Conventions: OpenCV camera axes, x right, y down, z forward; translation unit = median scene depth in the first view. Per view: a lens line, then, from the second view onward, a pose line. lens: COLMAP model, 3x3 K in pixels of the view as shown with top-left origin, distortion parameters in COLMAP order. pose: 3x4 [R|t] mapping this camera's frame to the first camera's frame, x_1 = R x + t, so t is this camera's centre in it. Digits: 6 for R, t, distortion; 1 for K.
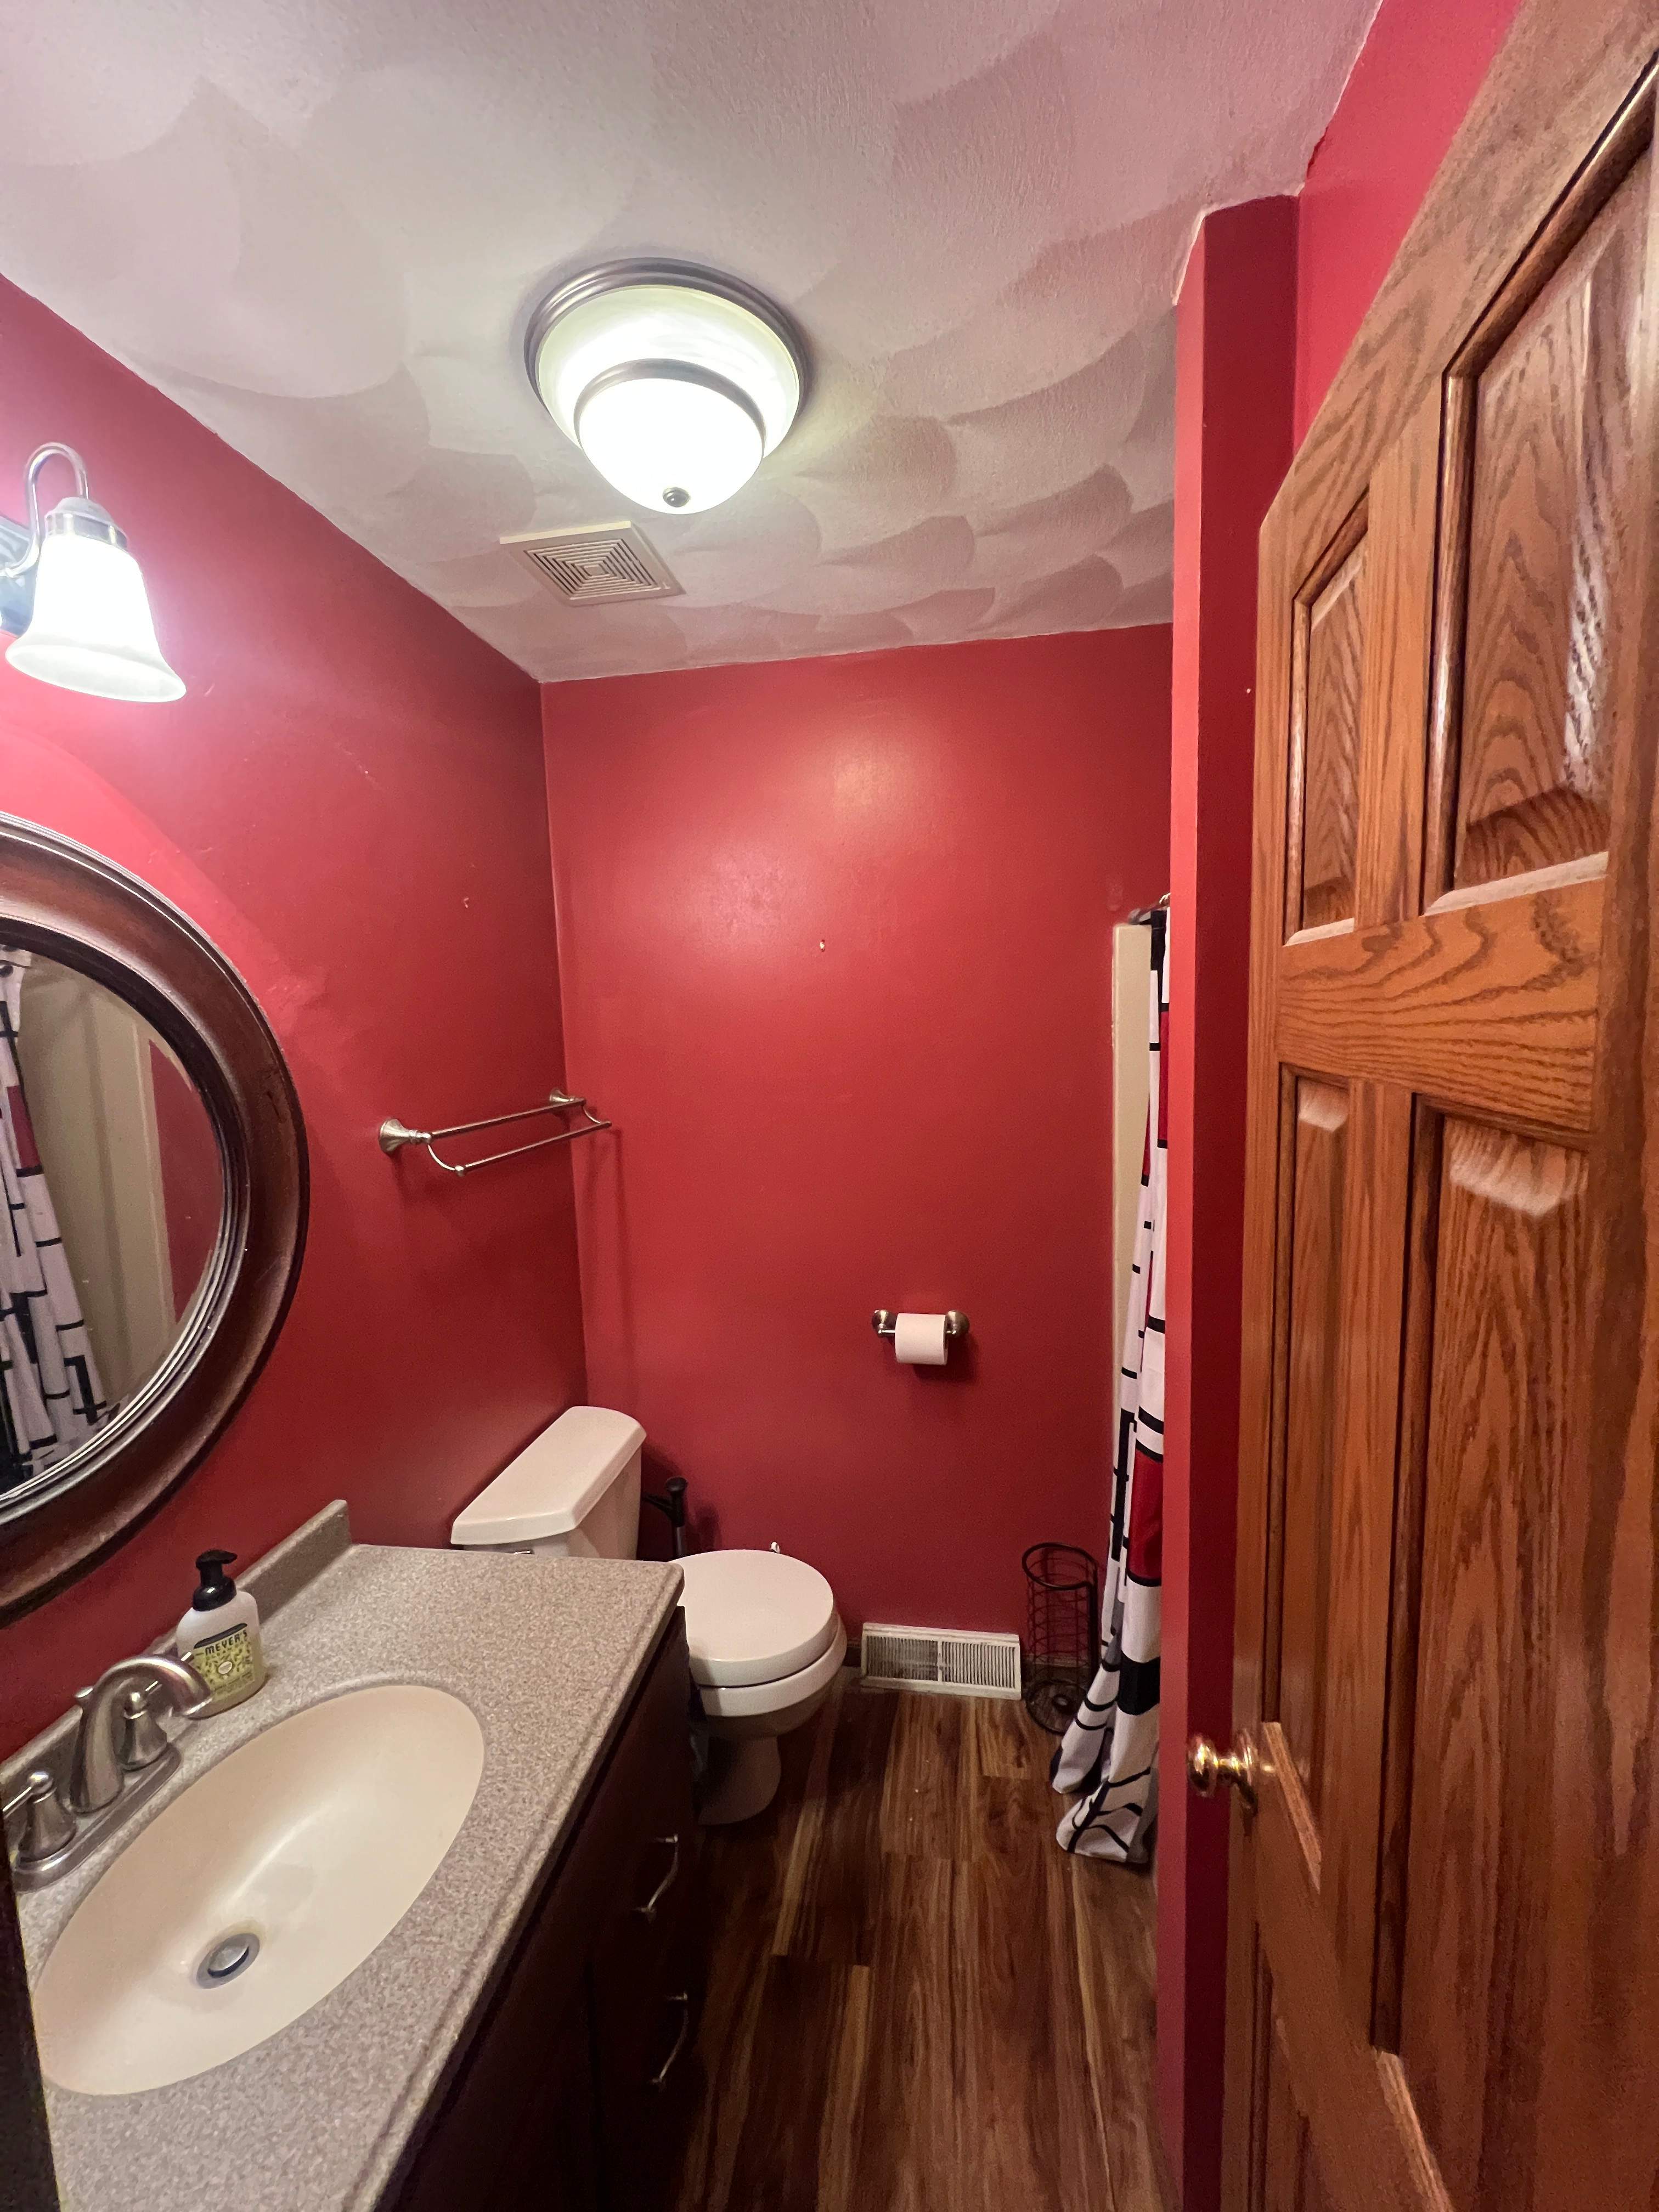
lens RADIAL K [[879.7, 0, 828.5], [0, 879.7, 1106.8], [0, 0, 1]] dist [0.000464, -0.000321]
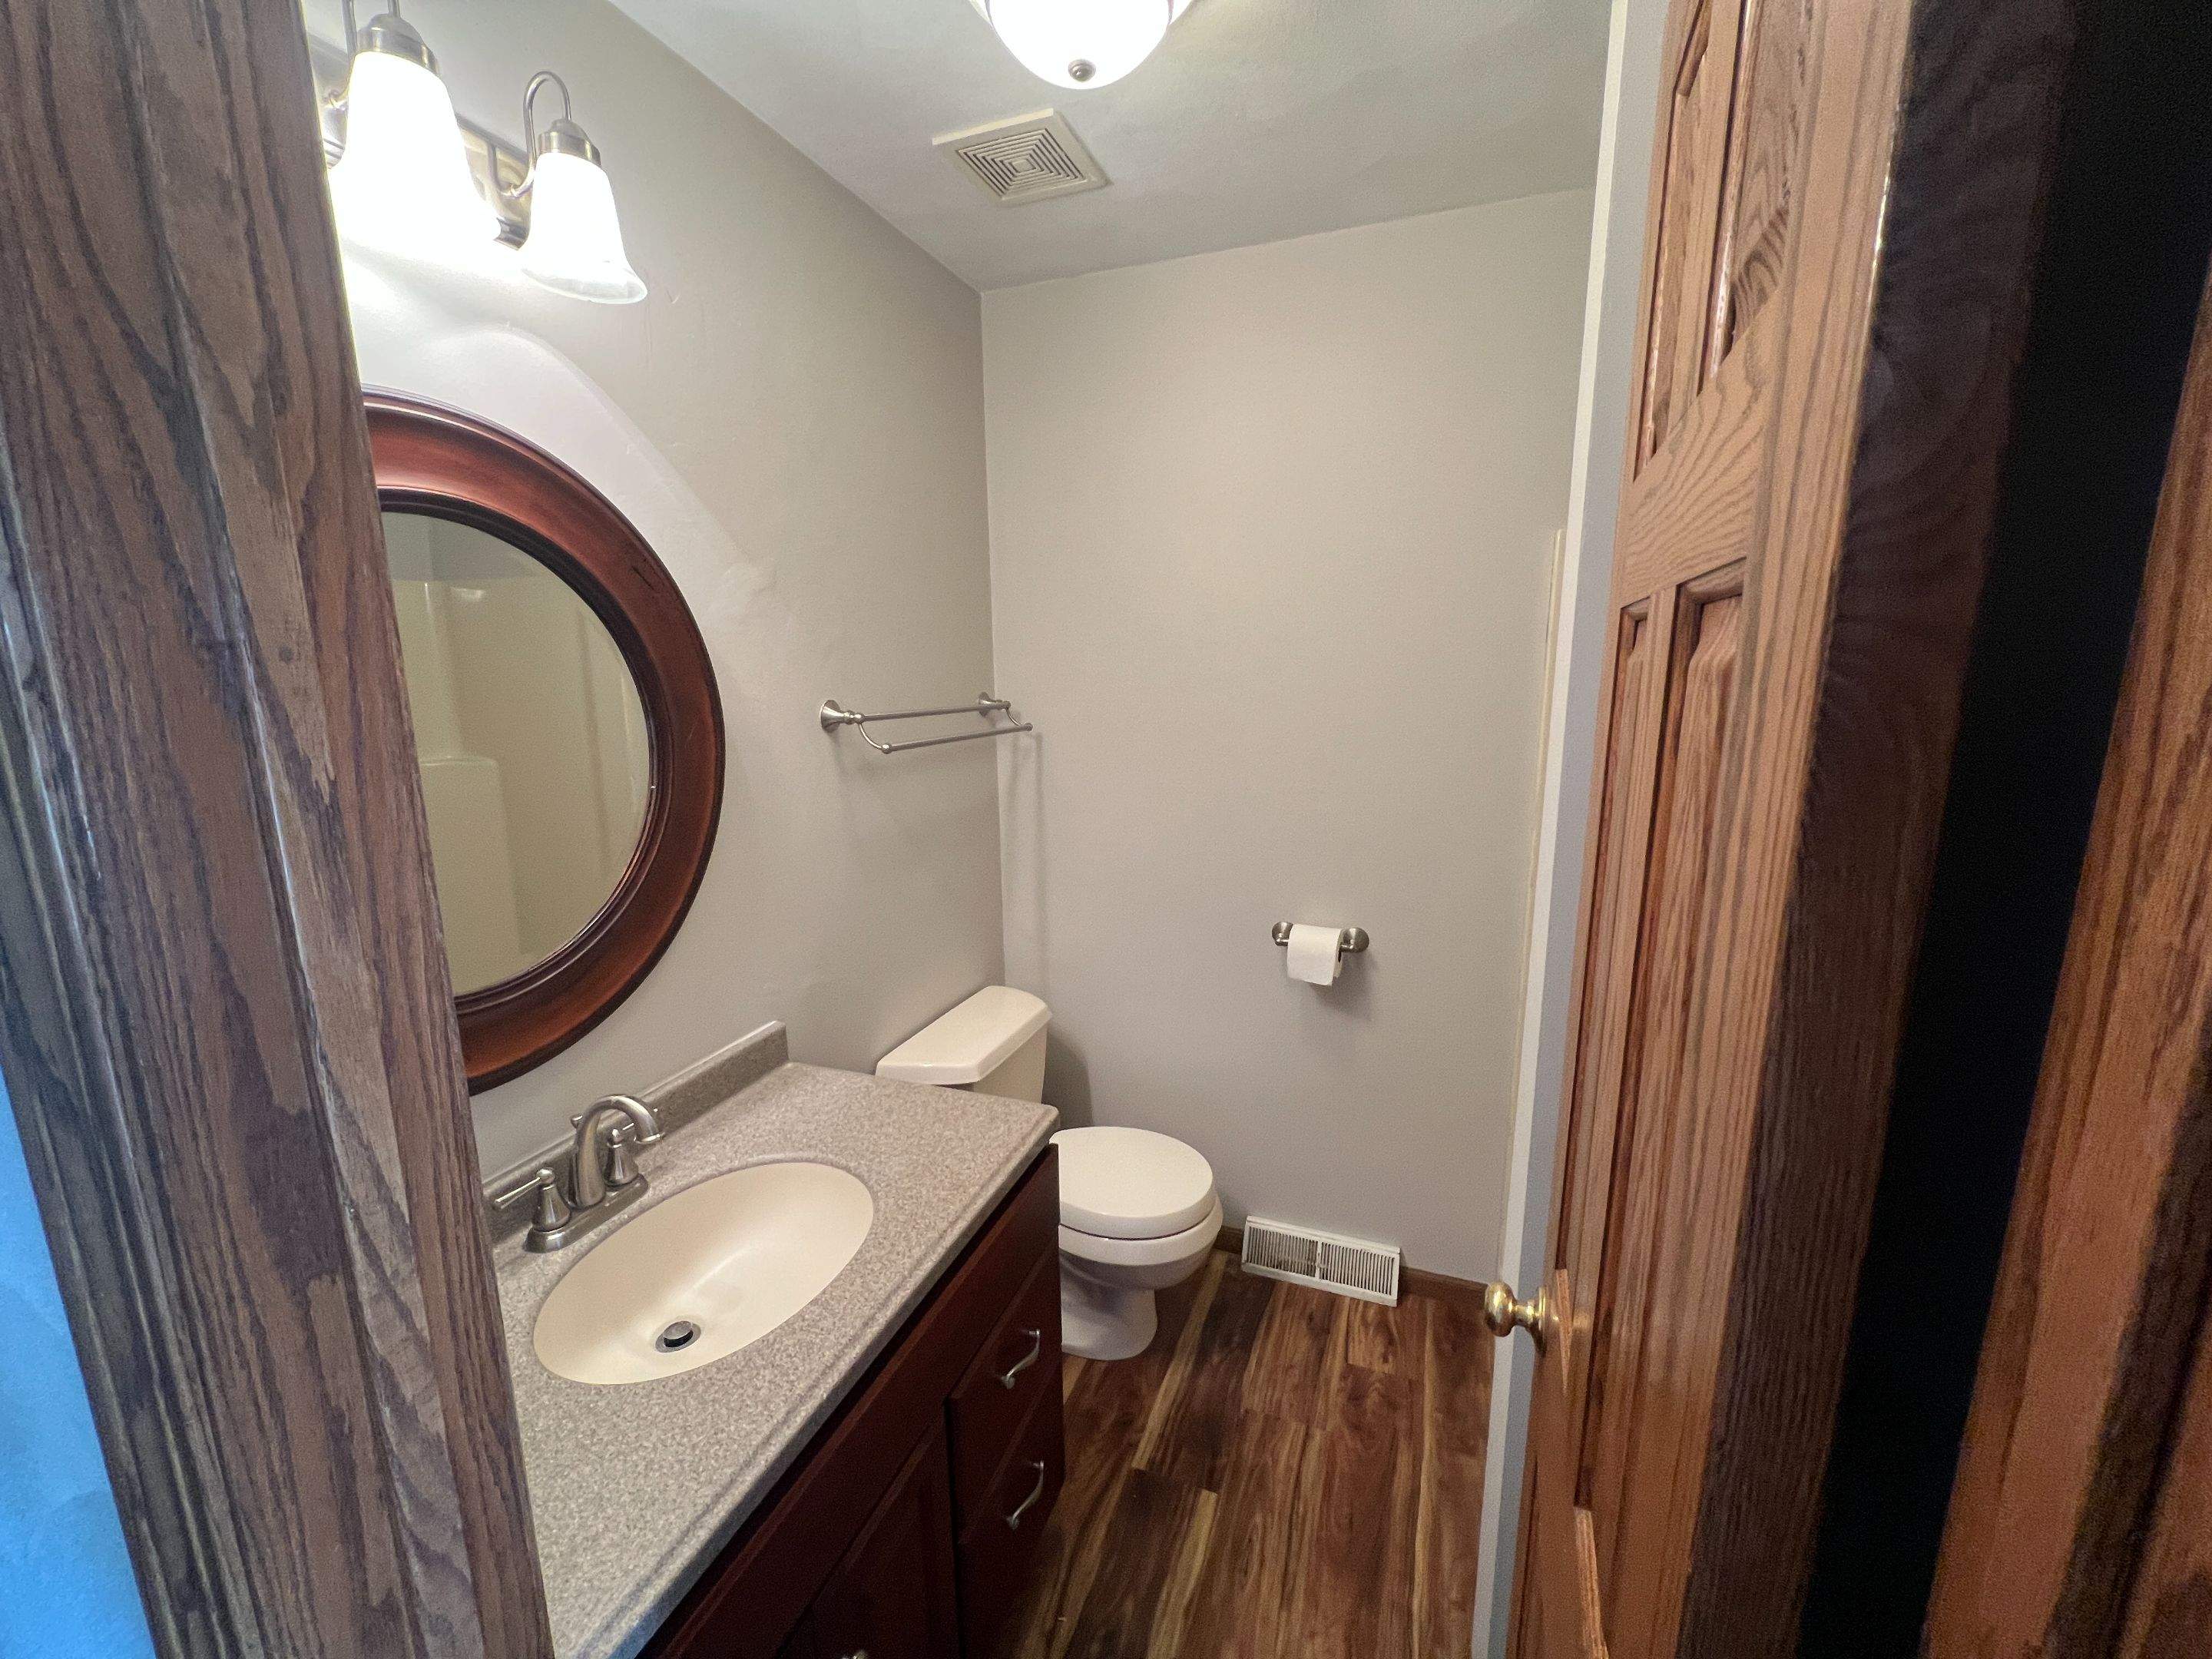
lens RADIAL K [[879.9, 0, 1107.7], [0, 879.9, 829.1], [0, 0, 1]] dist [-0.000388, -0.000083]
pose [[0.979130, 0.060138, -0.194136, 0.088801], [-0.043731, 0.995185, 0.087722, 0.071455], [0.198476, -0.077402, 0.977045, -0.041741]]
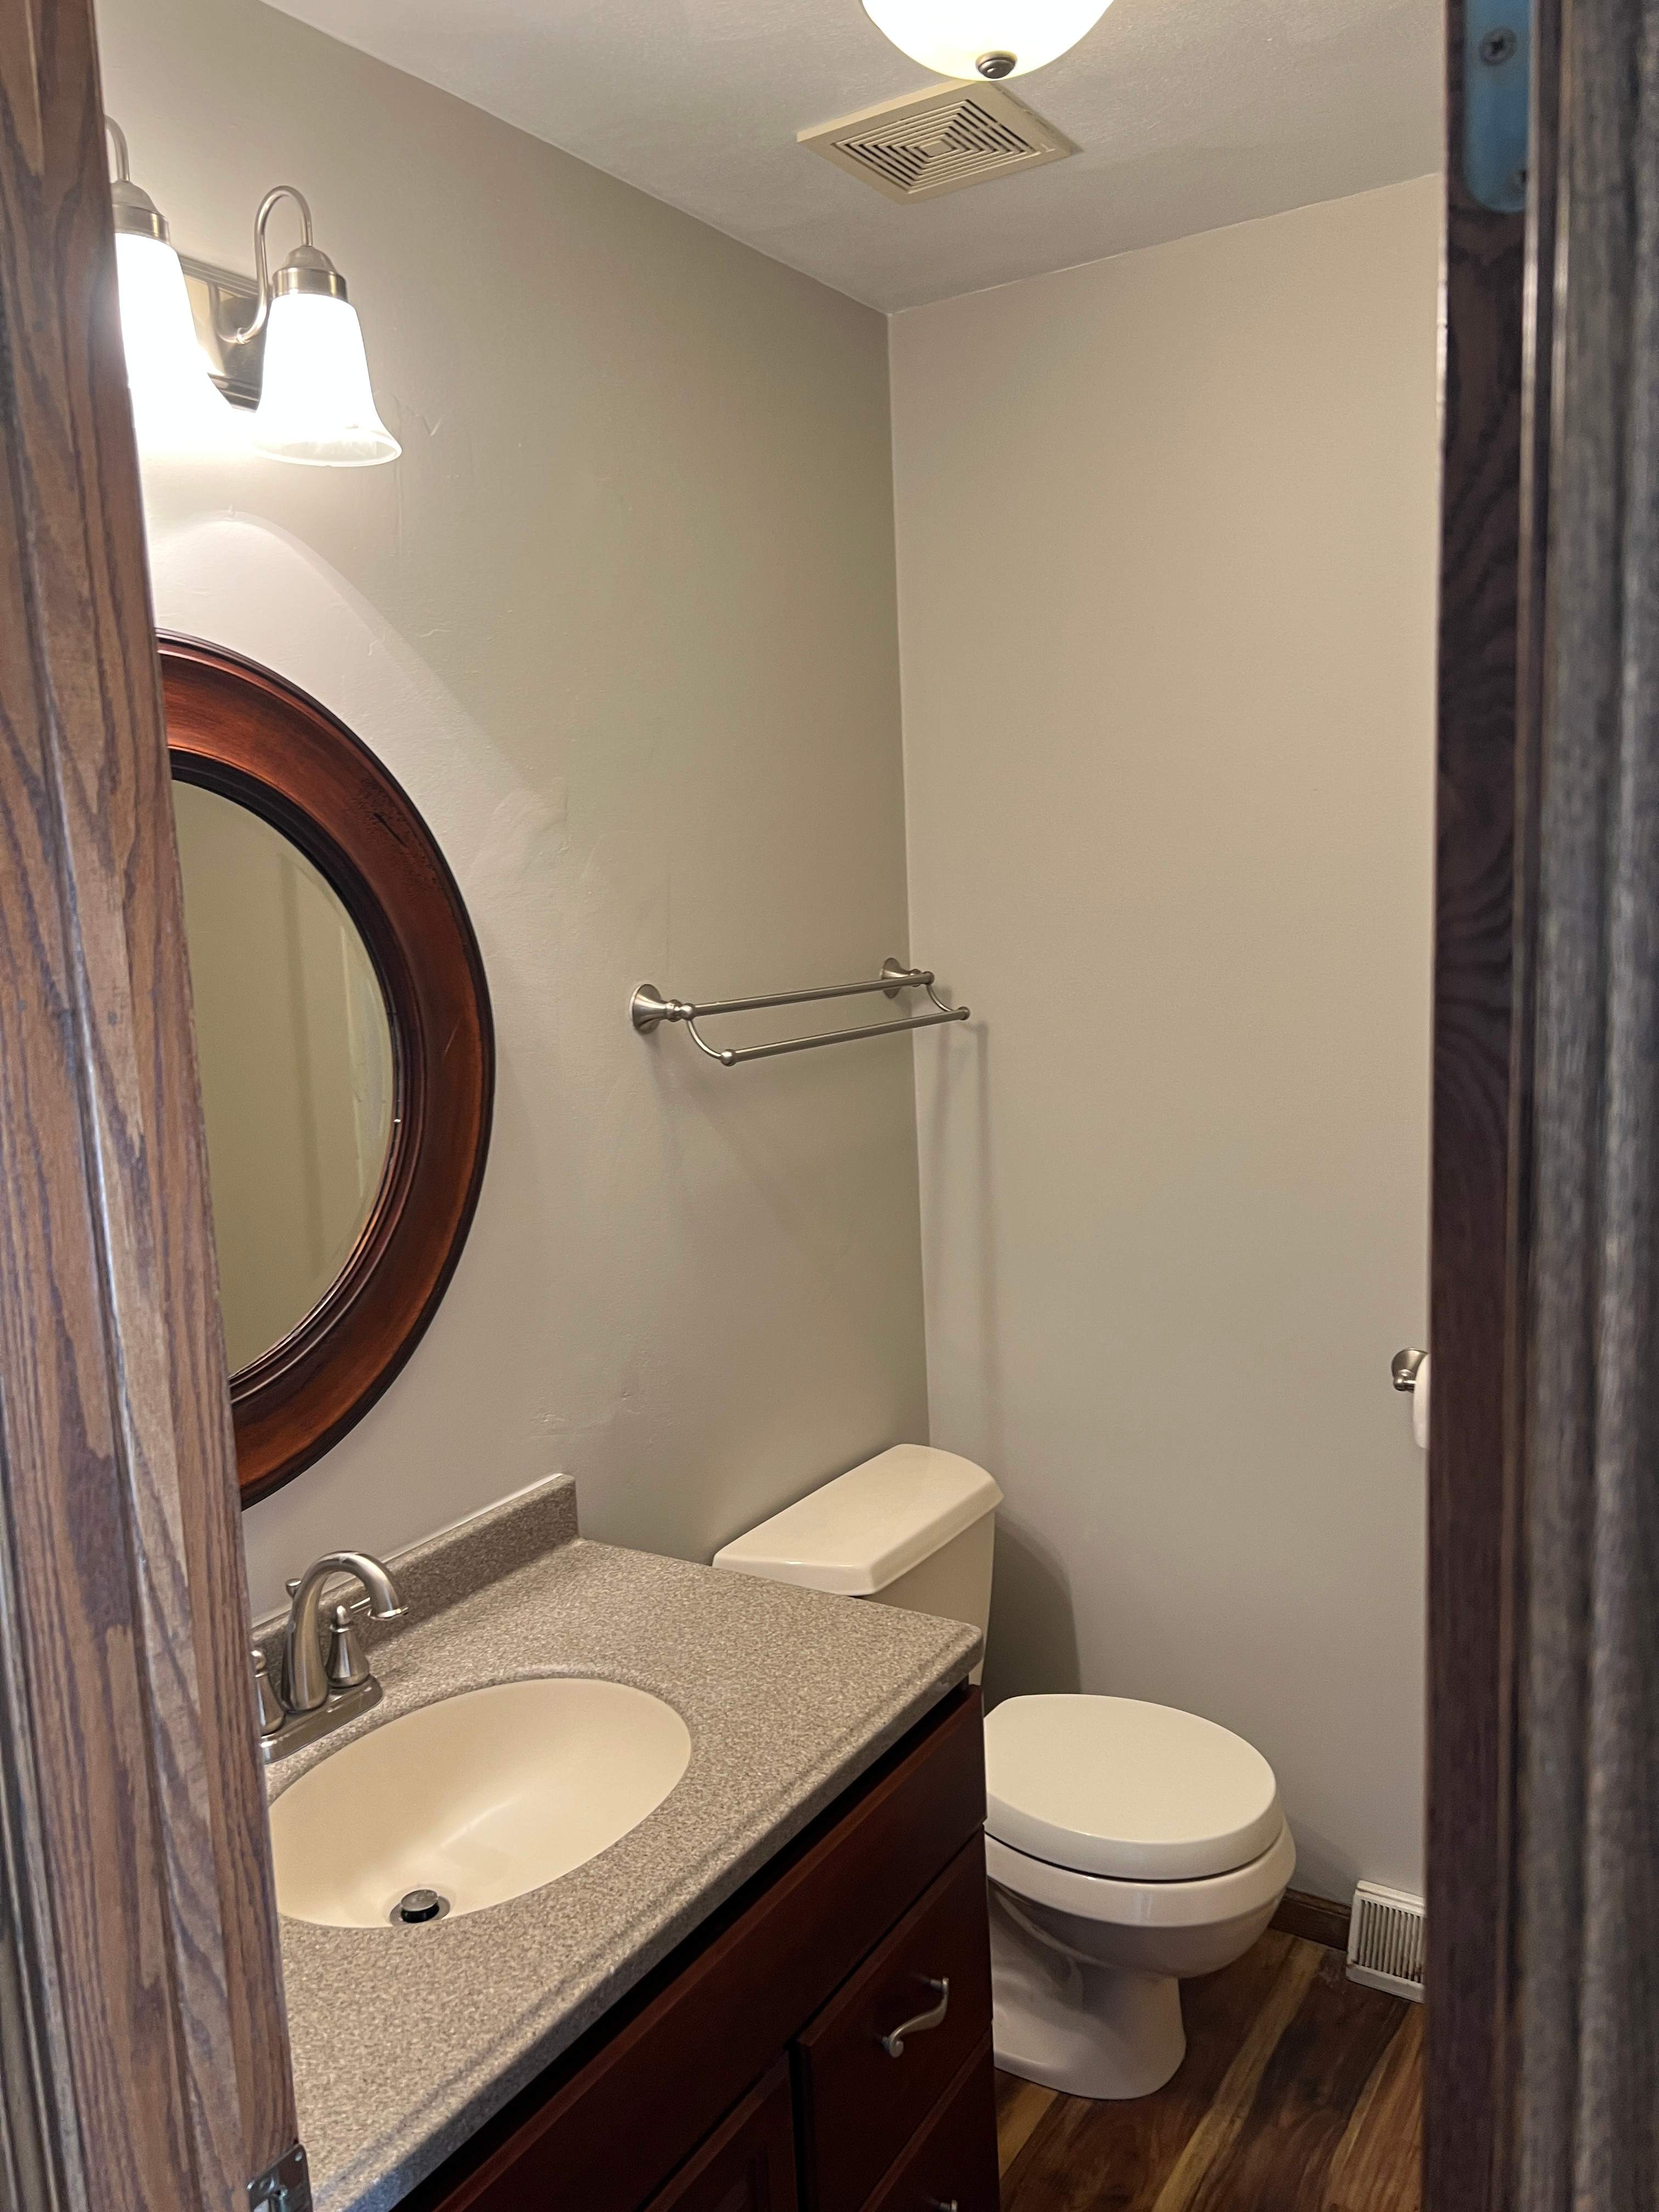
lens RADIAL K [[1665.1, 0, 816.3], [0, 1665.1, 1117.5], [0, 0, 1]] dist [0.041824, -0.048138]
pose [[0.914279, 0.048786, -0.402136, 0.226228], [-0.028128, 0.997971, 0.057120, 0.046325], [0.404106, -0.040912, 0.913797, -0.244098]]
